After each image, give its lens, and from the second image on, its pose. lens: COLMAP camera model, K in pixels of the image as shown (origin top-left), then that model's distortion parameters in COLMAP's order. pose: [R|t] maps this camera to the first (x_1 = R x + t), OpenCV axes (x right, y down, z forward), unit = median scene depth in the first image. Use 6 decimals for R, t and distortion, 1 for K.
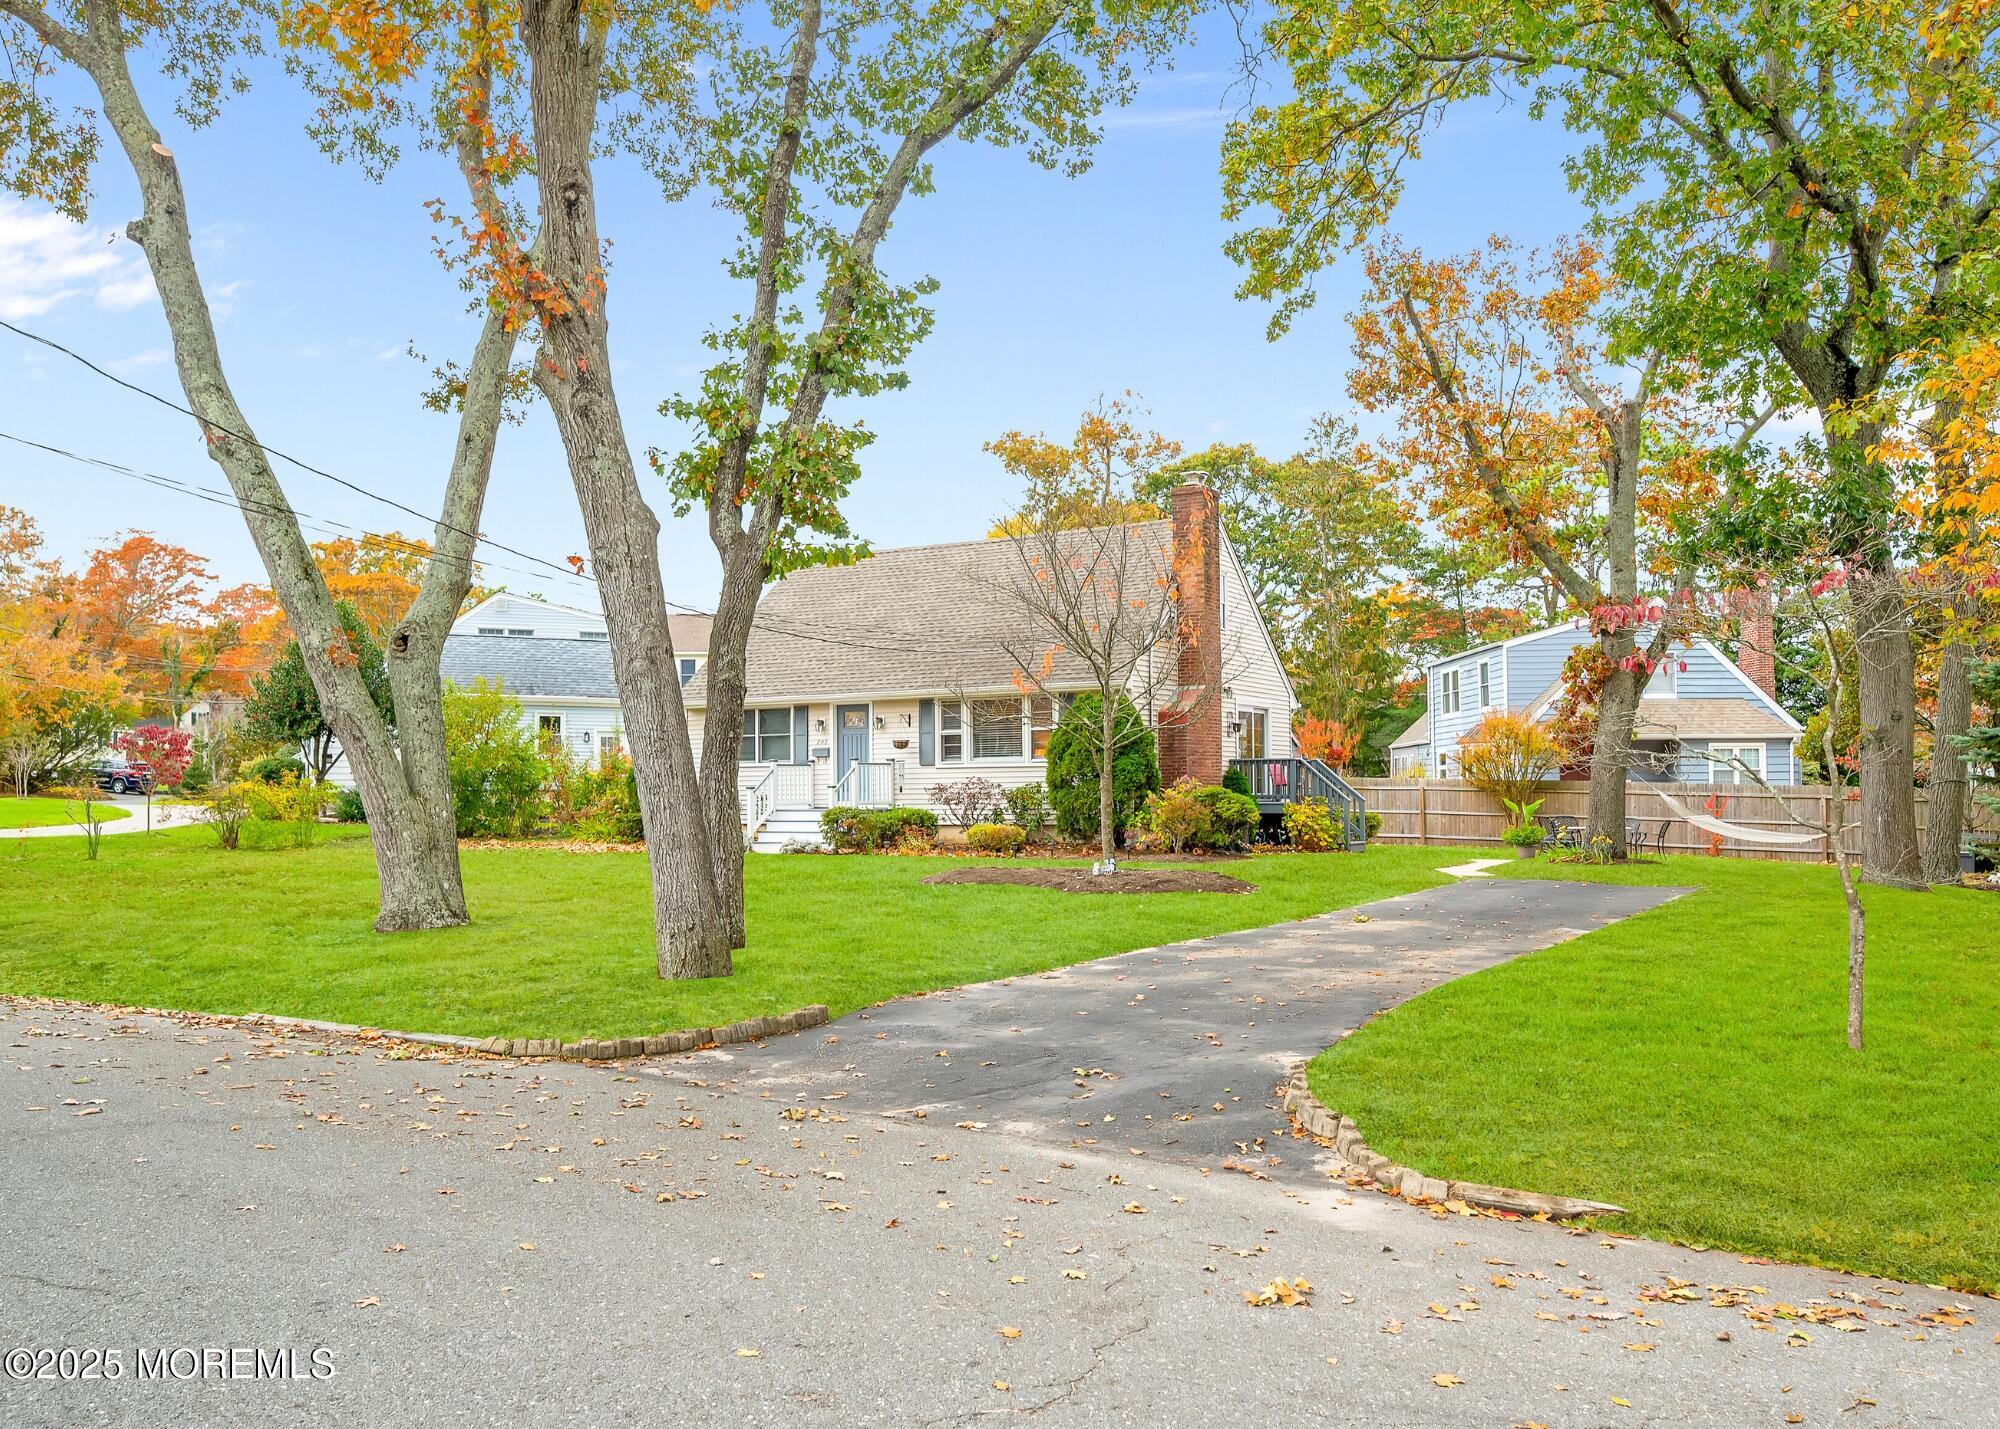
lens RADIAL K [[1546.4, 0, 1000.0], [0, 1546.4, 714.5], [0, 0, 1]] dist [-0.000405, 0.002329]
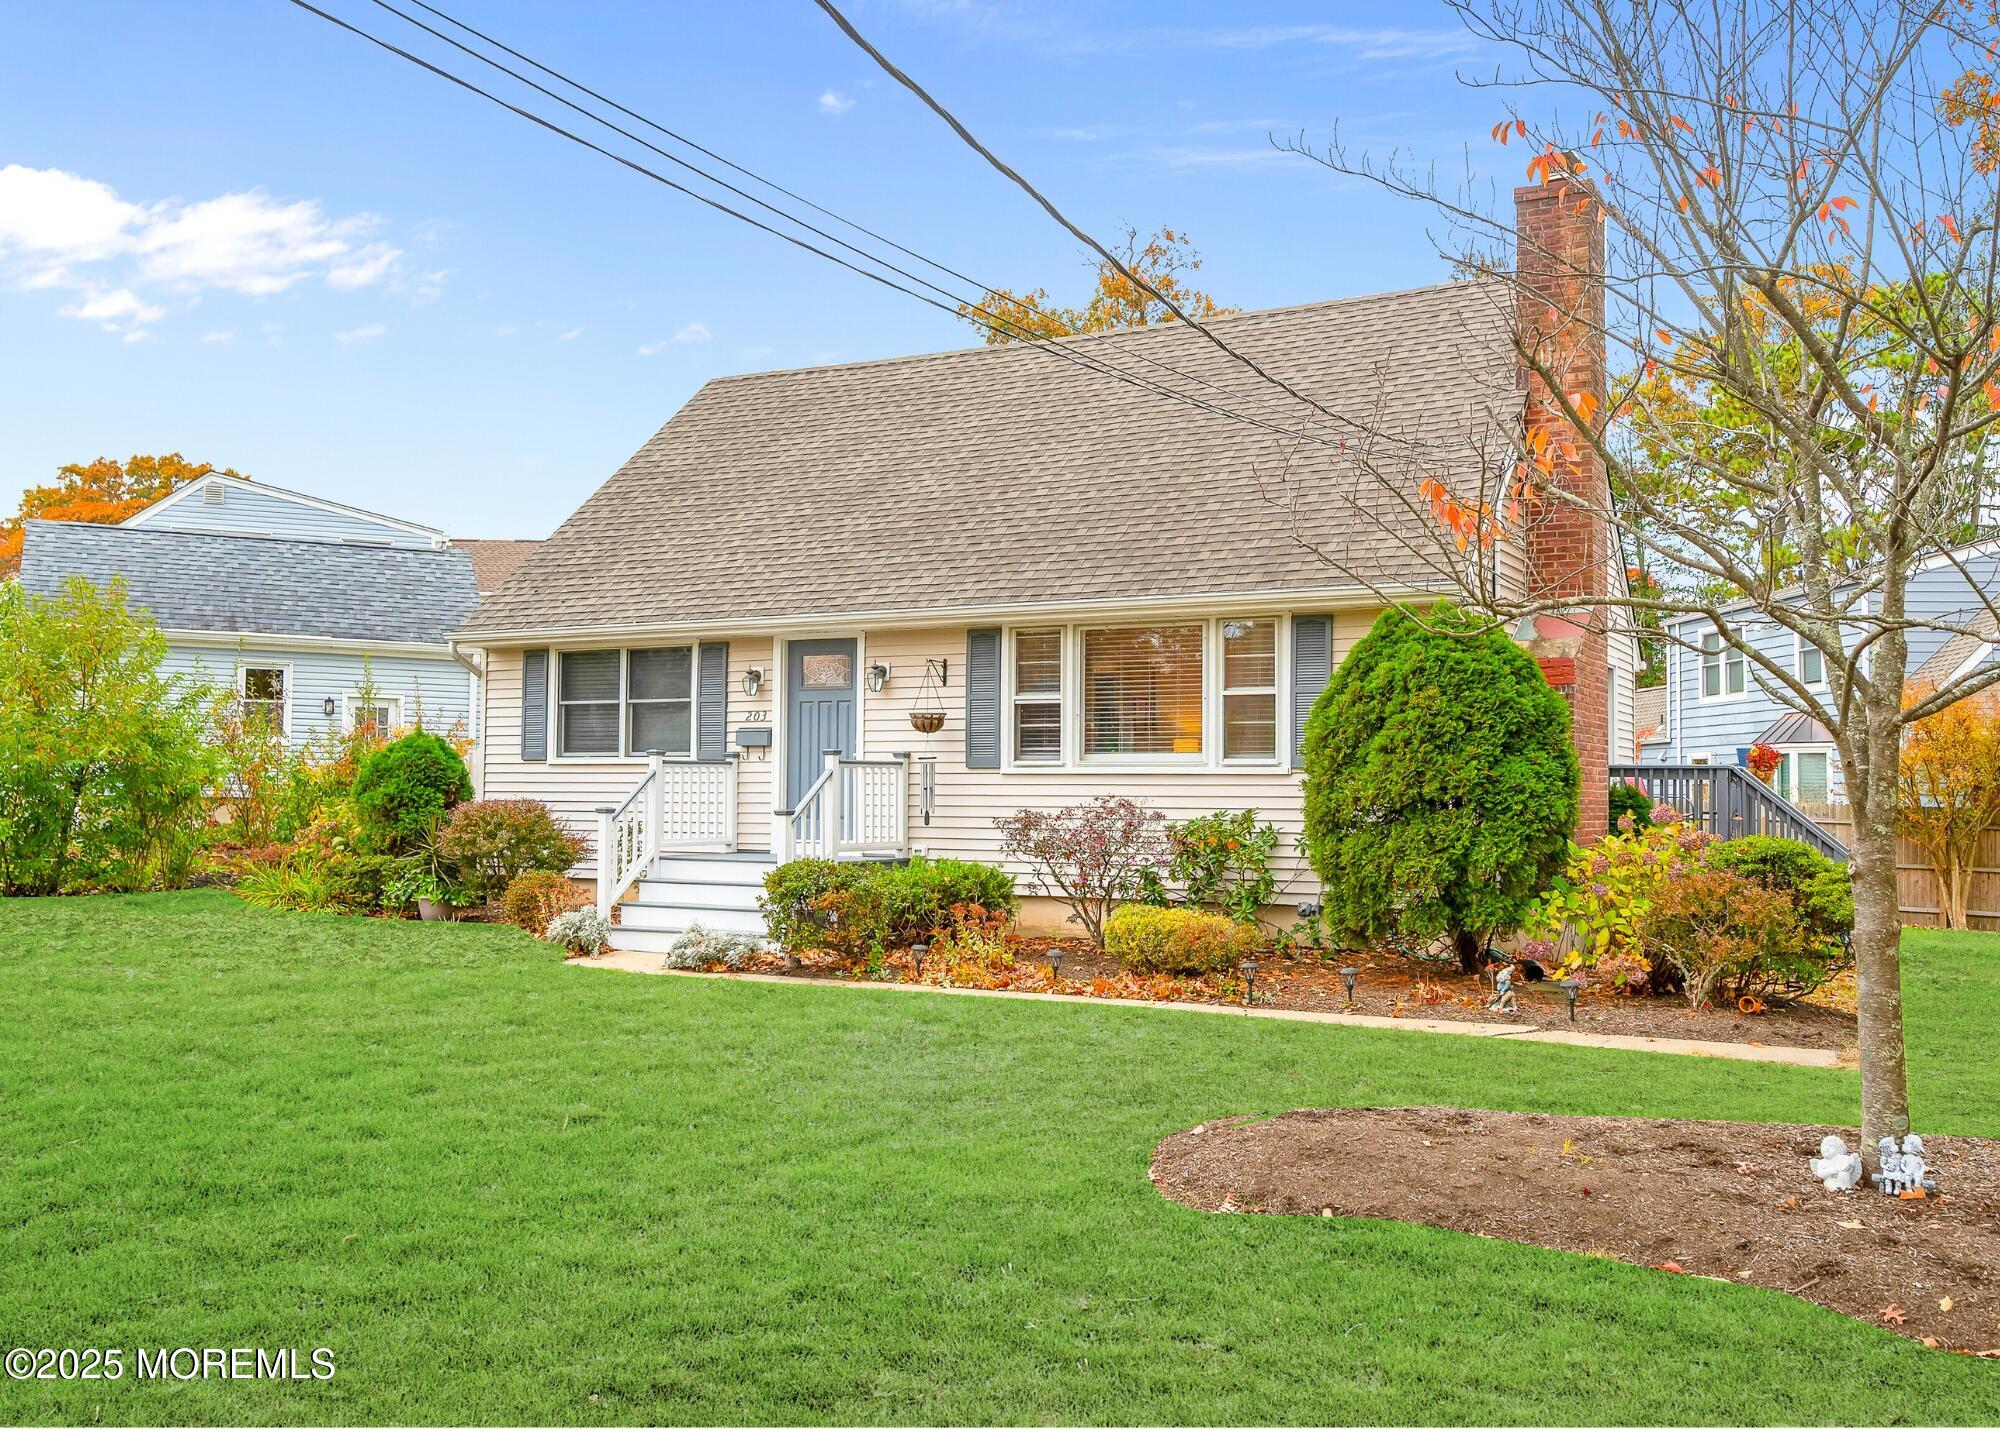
lens RADIAL K [[1938.2, 0, 960.2], [0, 1938.2, 710.6], [0, 0, 1]] dist [0.003751, 0.002212]
pose [[0.999793, 0.016418, 0.012035, -0.065785], [-0.016483, 0.999850, 0.005379, 0.013239], [-0.011945, -0.005576, 0.999913, 0.439296]]
